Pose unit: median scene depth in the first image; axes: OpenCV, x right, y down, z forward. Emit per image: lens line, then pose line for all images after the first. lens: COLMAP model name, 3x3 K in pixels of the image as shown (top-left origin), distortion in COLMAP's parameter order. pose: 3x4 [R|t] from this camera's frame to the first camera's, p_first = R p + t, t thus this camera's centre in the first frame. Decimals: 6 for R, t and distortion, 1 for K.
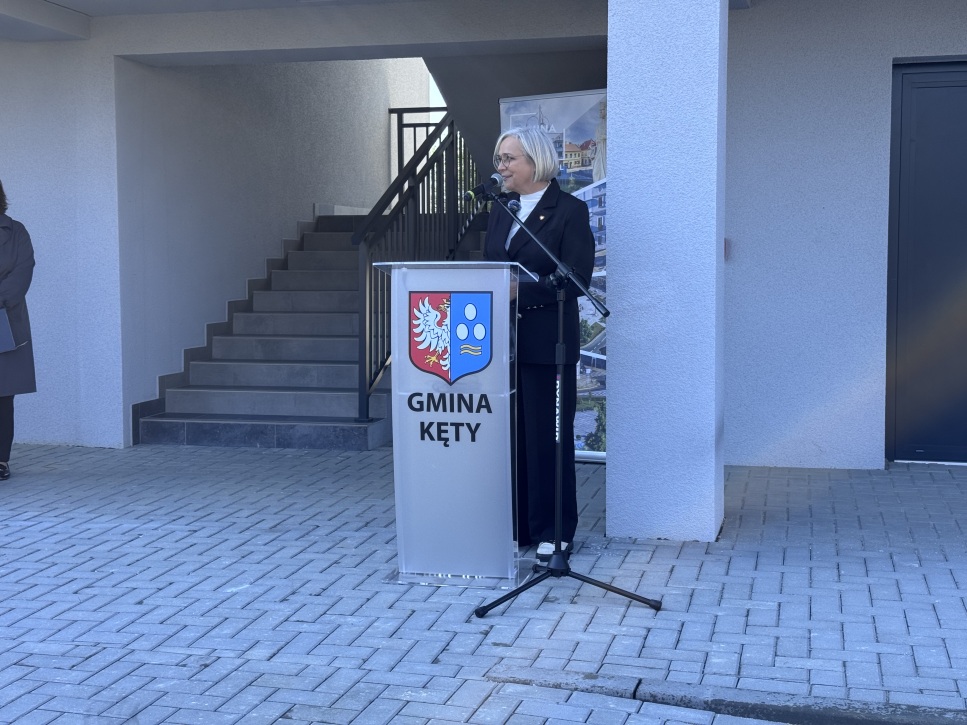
lens RADIAL K [[1336.9, 0, 485.1], [0, 1336.9, 348.5], [0, 0, 1]] dist [0.117344, 0.040566]
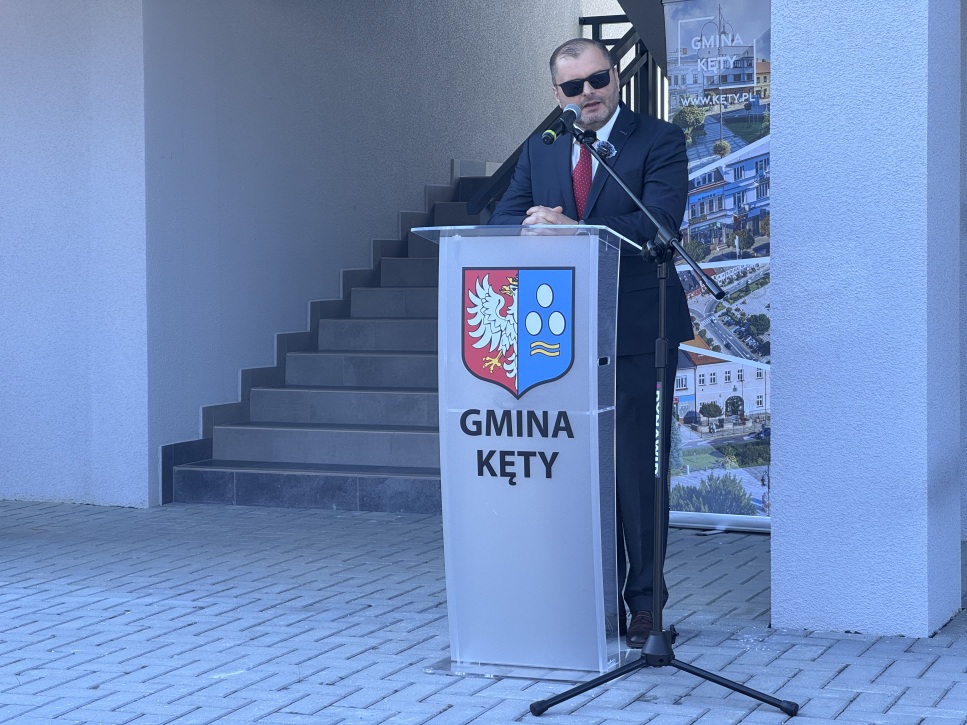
lens RADIAL K [[2187.1, 0, 495.7], [0, 2187.1, 332.2], [0, 0, 1]] dist [-0.273169, 5.673118]
pose [[0.987958, 0.002329, -0.154705, 0.140369], [-0.007179, 0.999500, -0.030799, 0.027569], [0.154556, 0.031539, 0.987480, -0.151508]]
